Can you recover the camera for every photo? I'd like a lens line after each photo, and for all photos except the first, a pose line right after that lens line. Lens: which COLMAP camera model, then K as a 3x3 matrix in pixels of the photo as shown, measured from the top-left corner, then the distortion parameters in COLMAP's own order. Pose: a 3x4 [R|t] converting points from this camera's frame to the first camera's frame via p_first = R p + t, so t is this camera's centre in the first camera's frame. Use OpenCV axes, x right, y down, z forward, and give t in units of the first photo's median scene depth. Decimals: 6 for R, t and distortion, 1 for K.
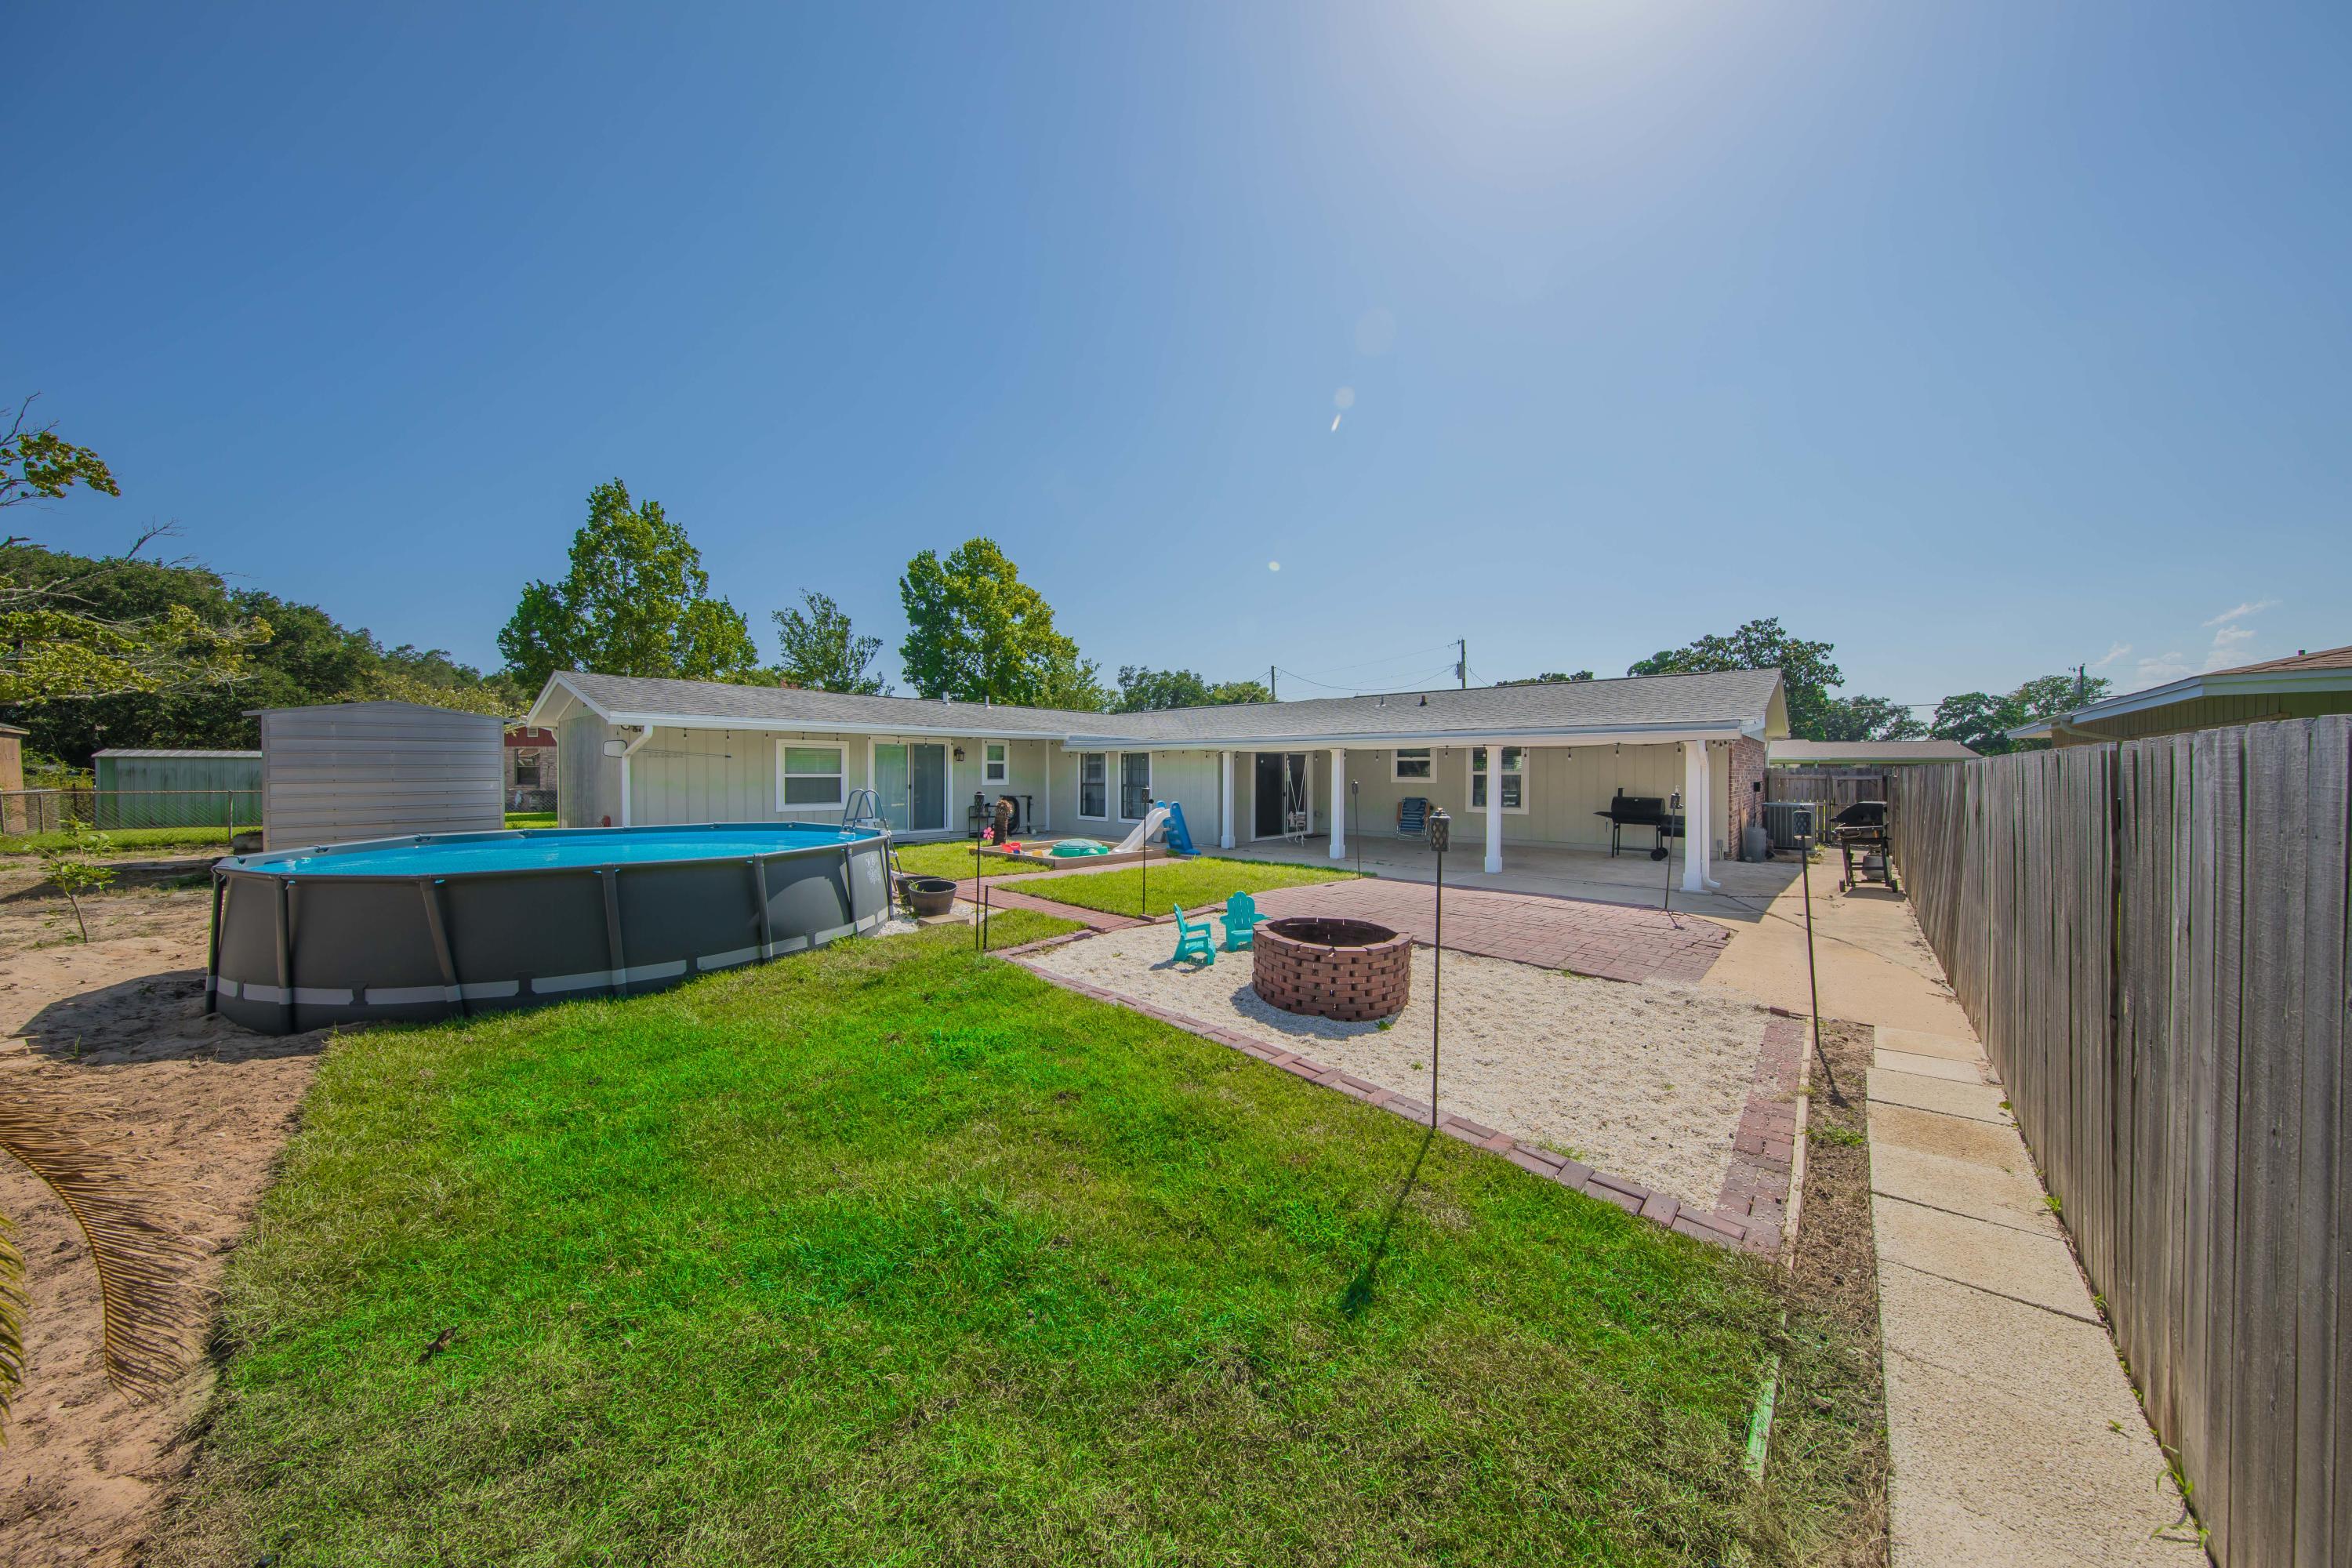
lens RADIAL K [[757.1, 0, 1196.2], [0, 757.1, 763.1], [0, 0, 1]] dist [-0.007813, -0.001895]
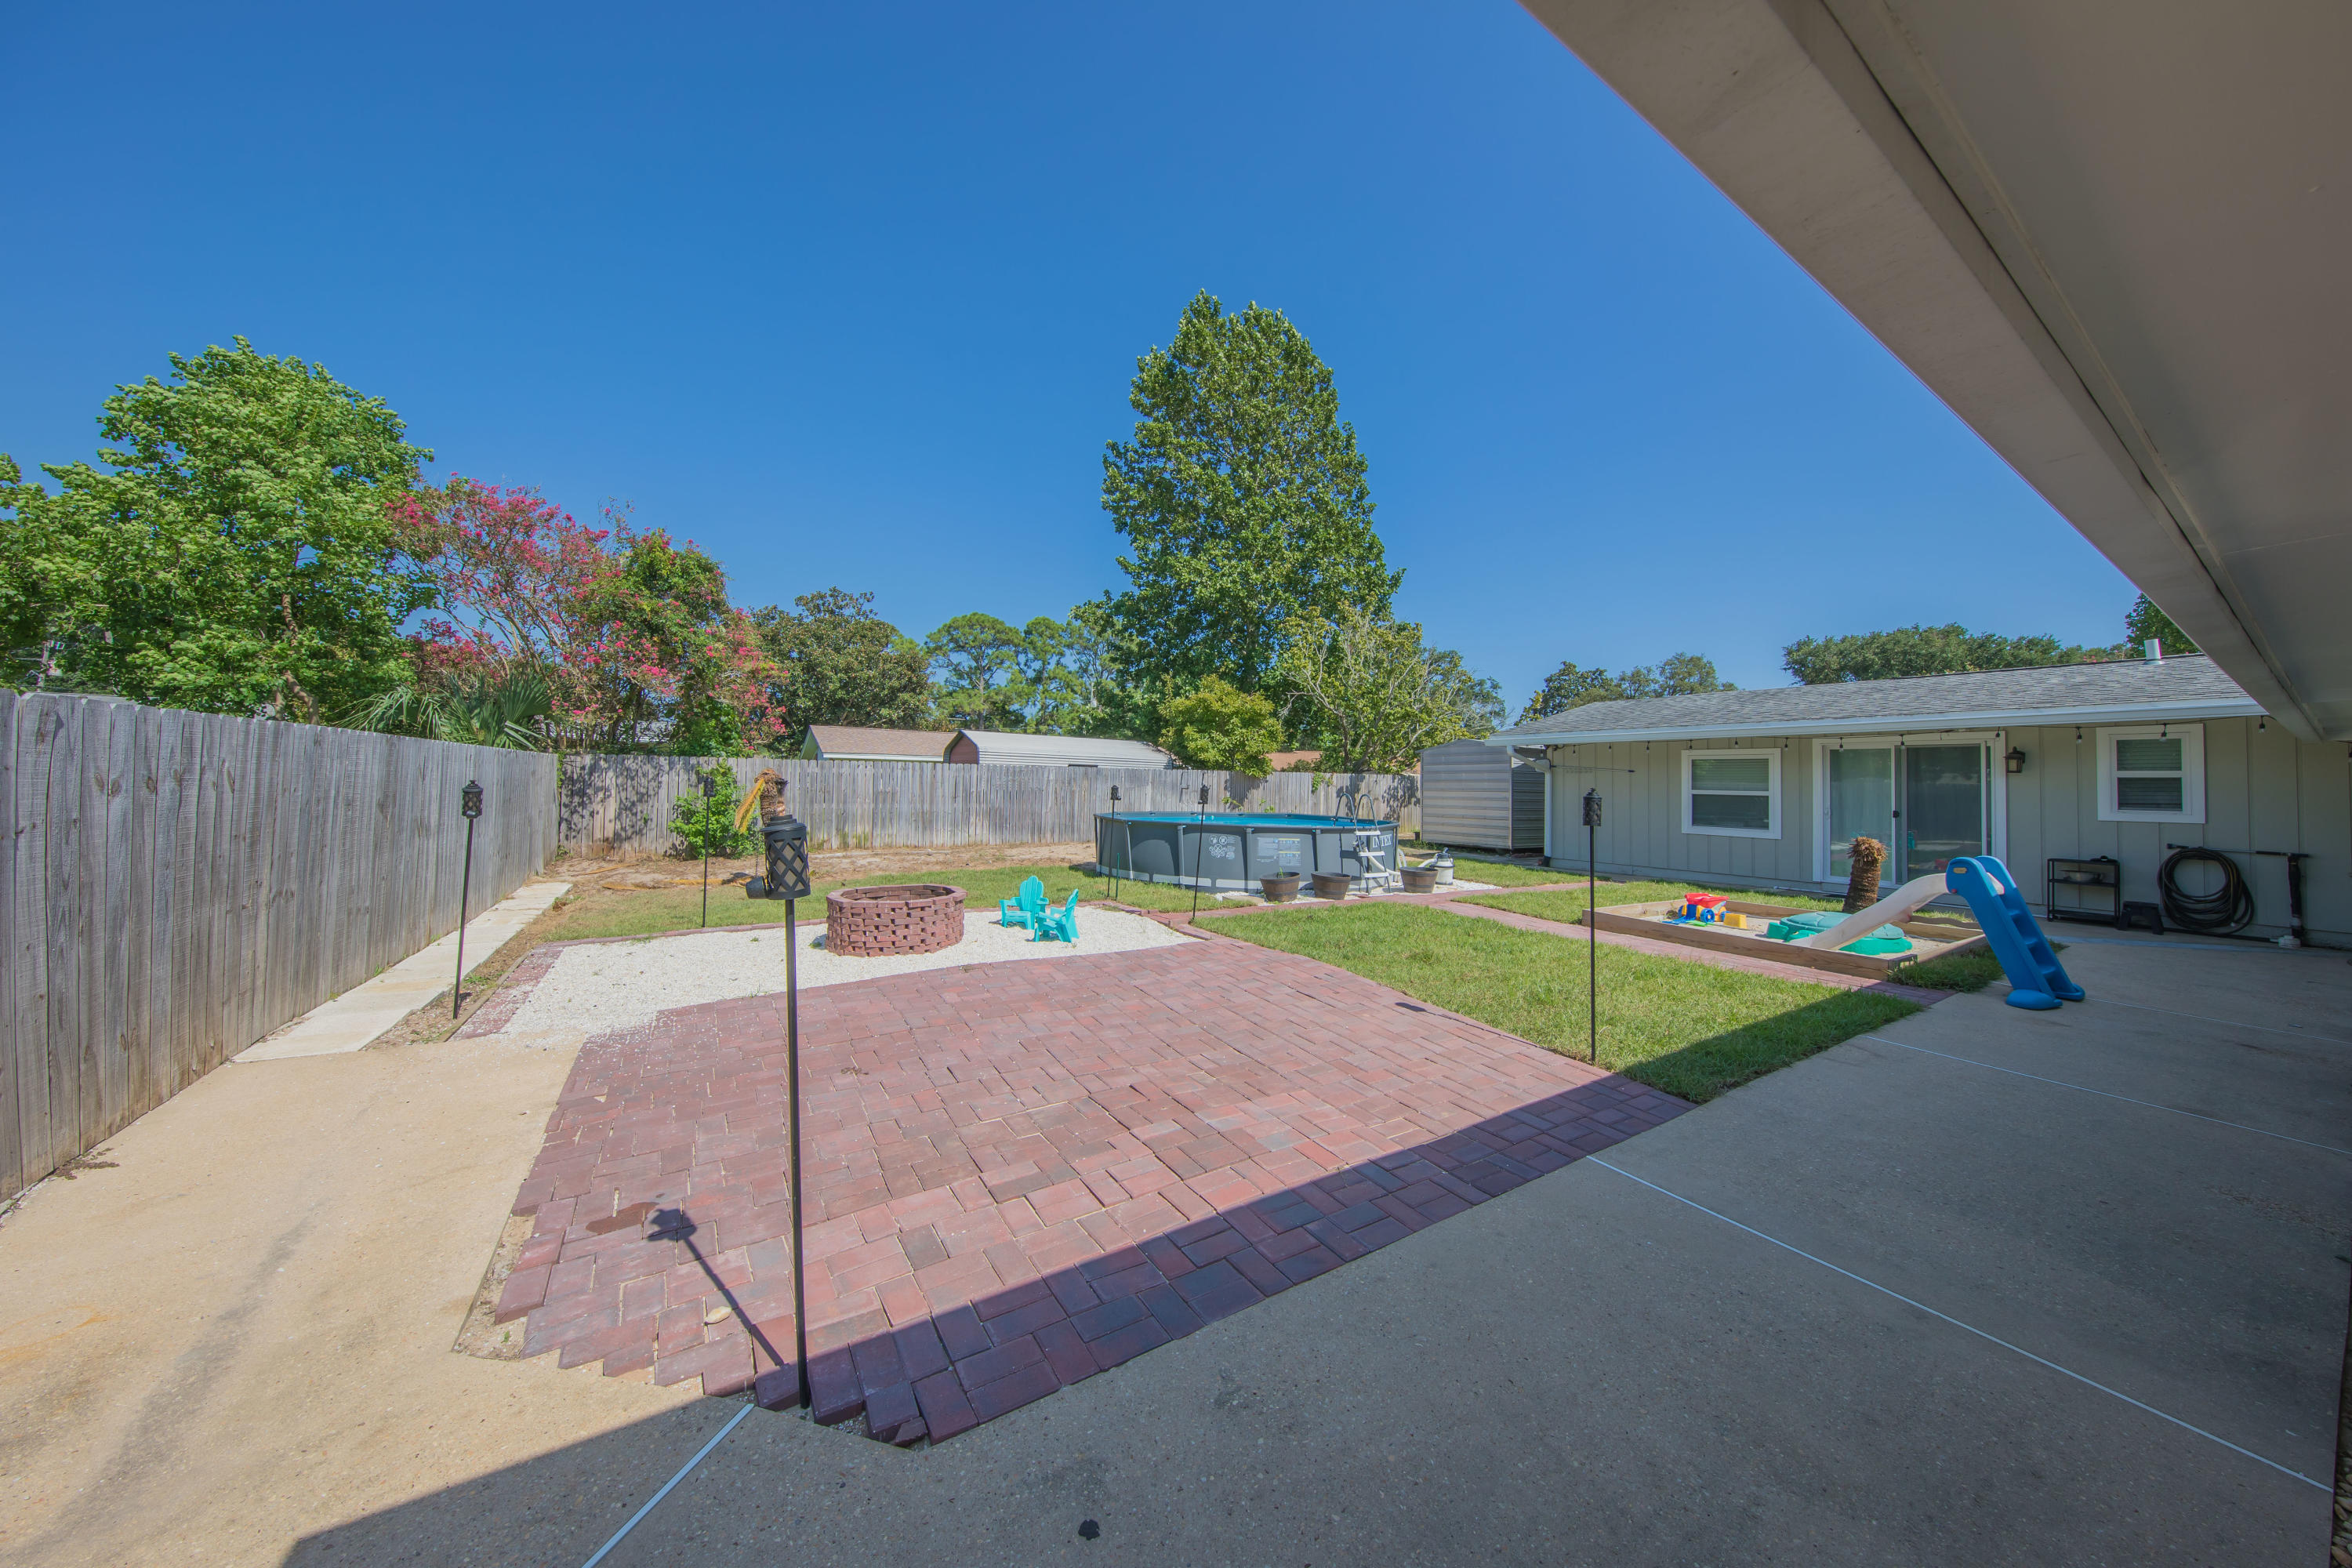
lens RADIAL K [[757.1, 0, 1174.3], [0, 757.1, 785.0], [0, 0, 1]] dist [-0.007813, -0.001895]
pose [[-0.325768, -0.006997, -0.945424, 0.409999], [-0.011596, 0.999927, -0.003405, 0.016174], [0.945379, 0.009854, -0.325825, 0.634557]]
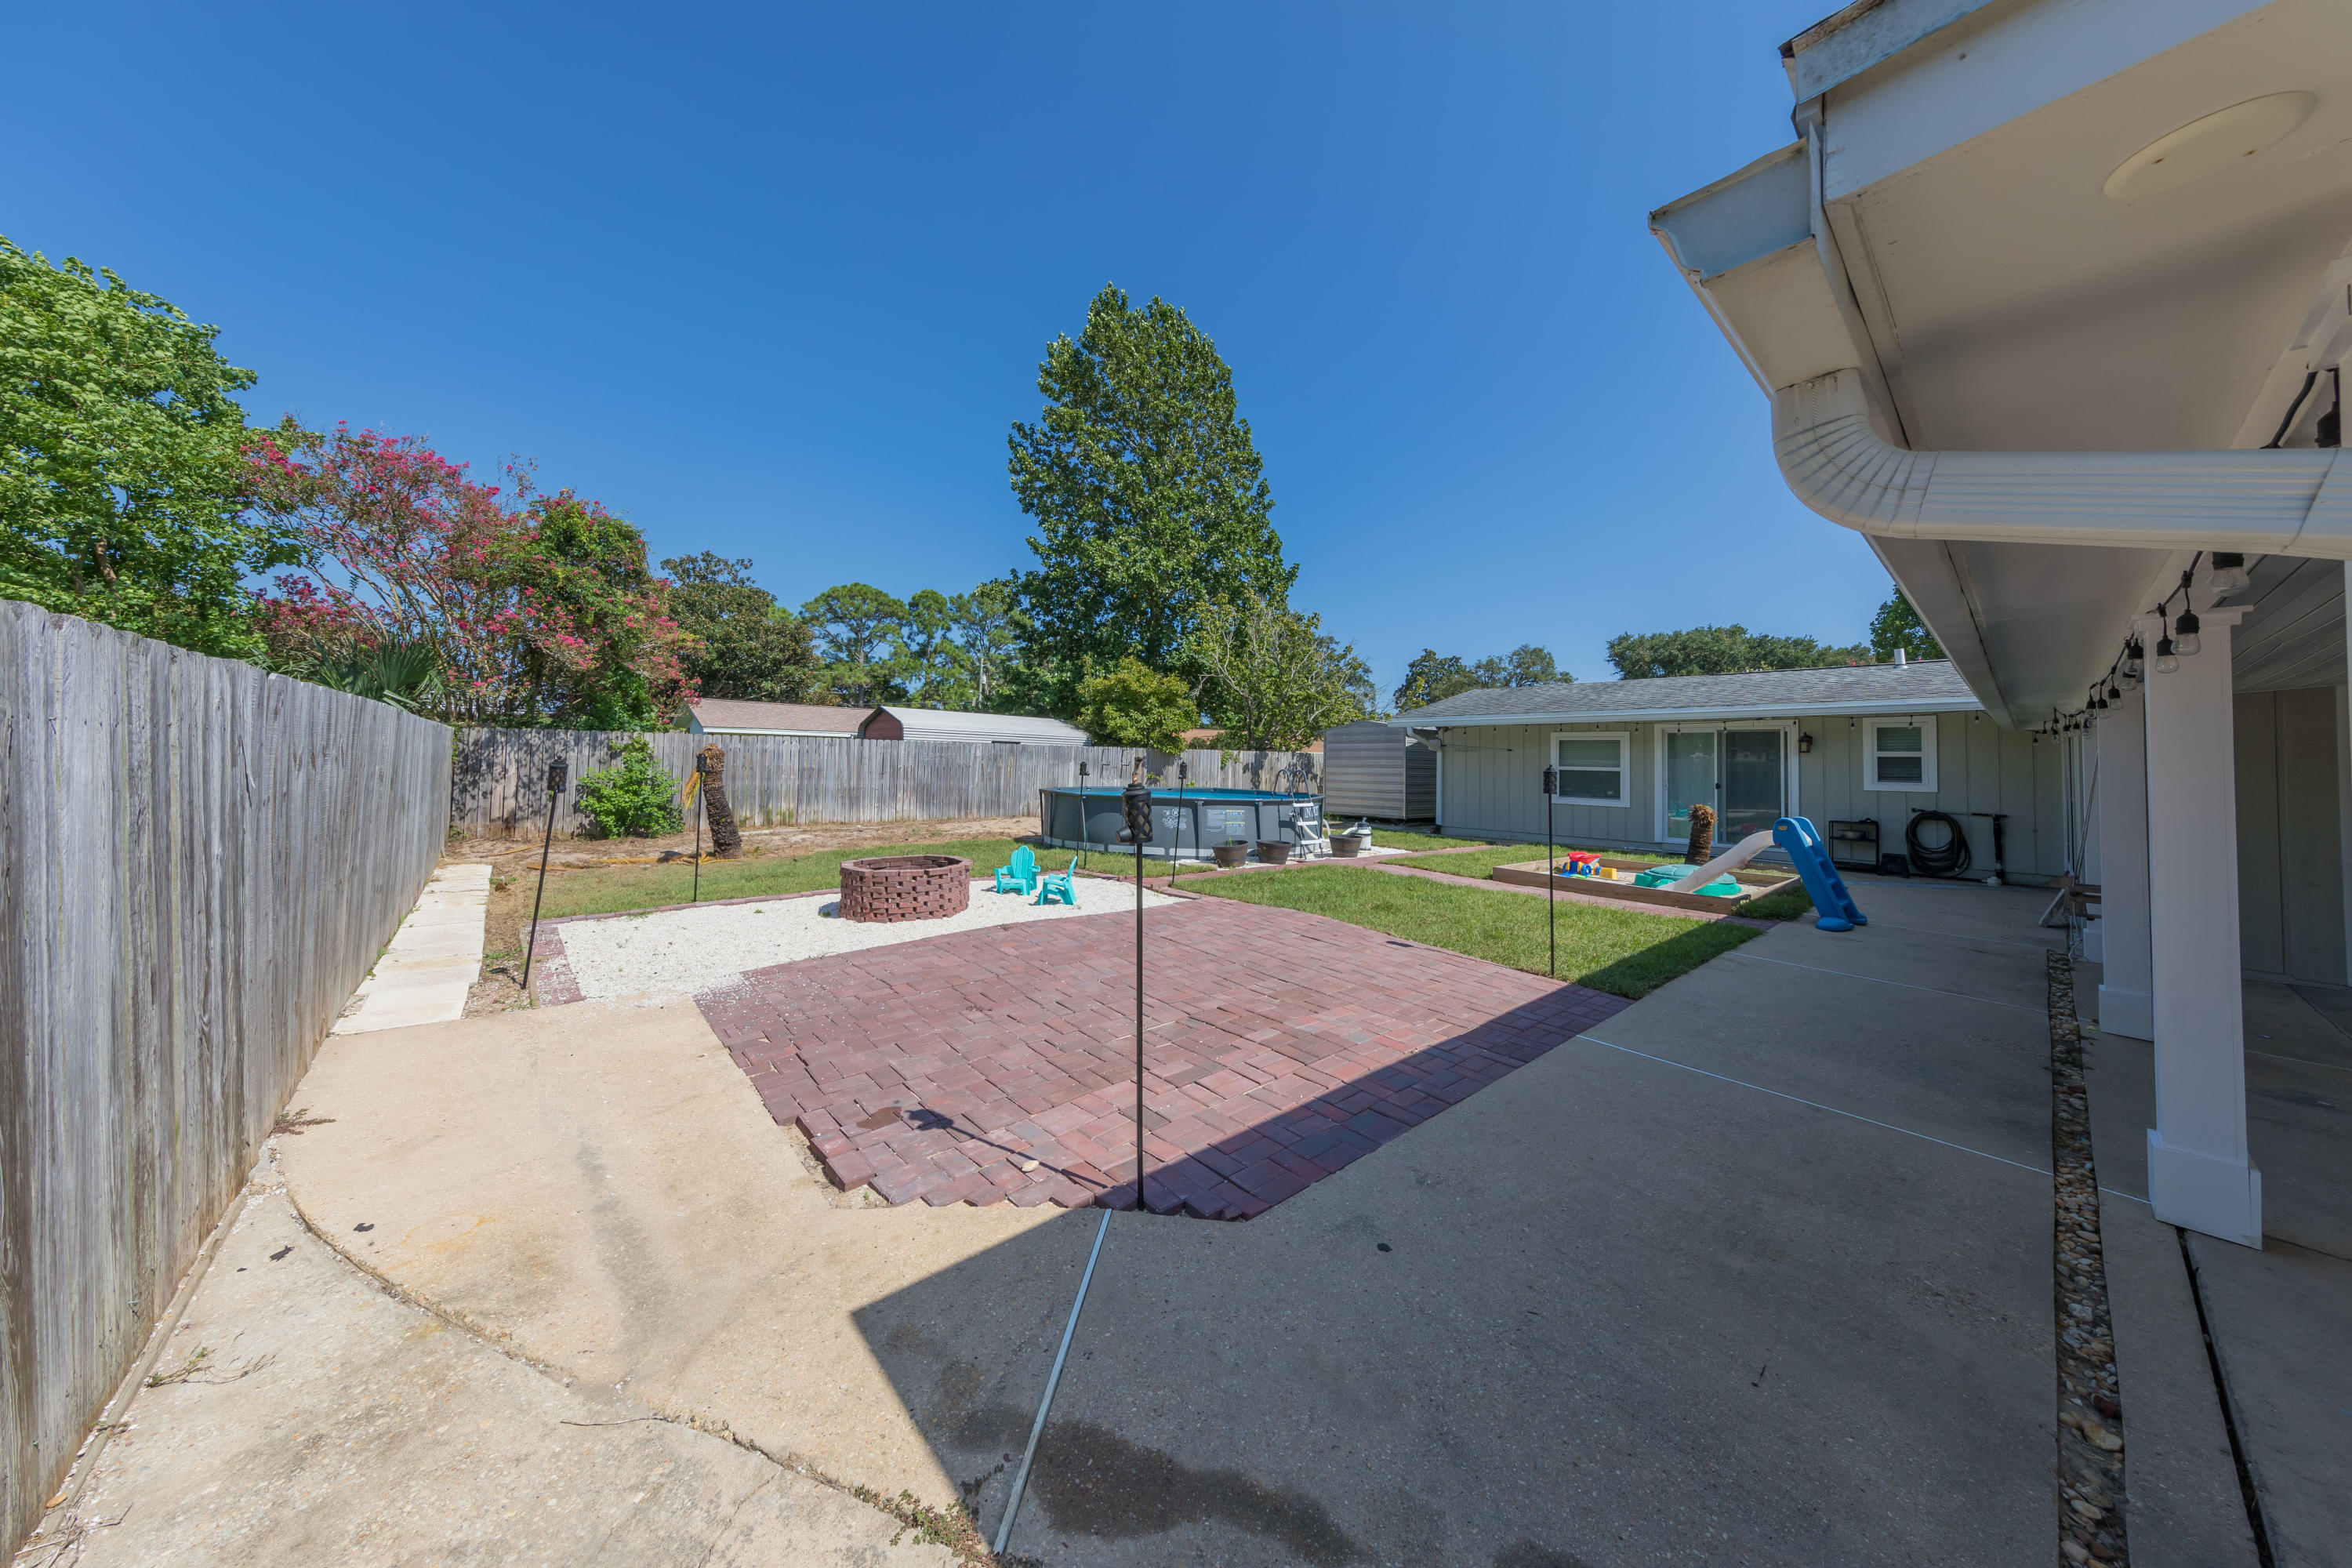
lens RADIAL K [[757.1, 0, 1157.5], [0, 757.1, 760.2], [0, 0, 1]] dist [-0.007813, -0.001895]
pose [[-0.176989, -0.009471, -0.984167, 0.478799], [-0.012596, 0.999894, -0.007357, 0.017556], [0.984132, 0.011094, -0.177090, 0.573071]]
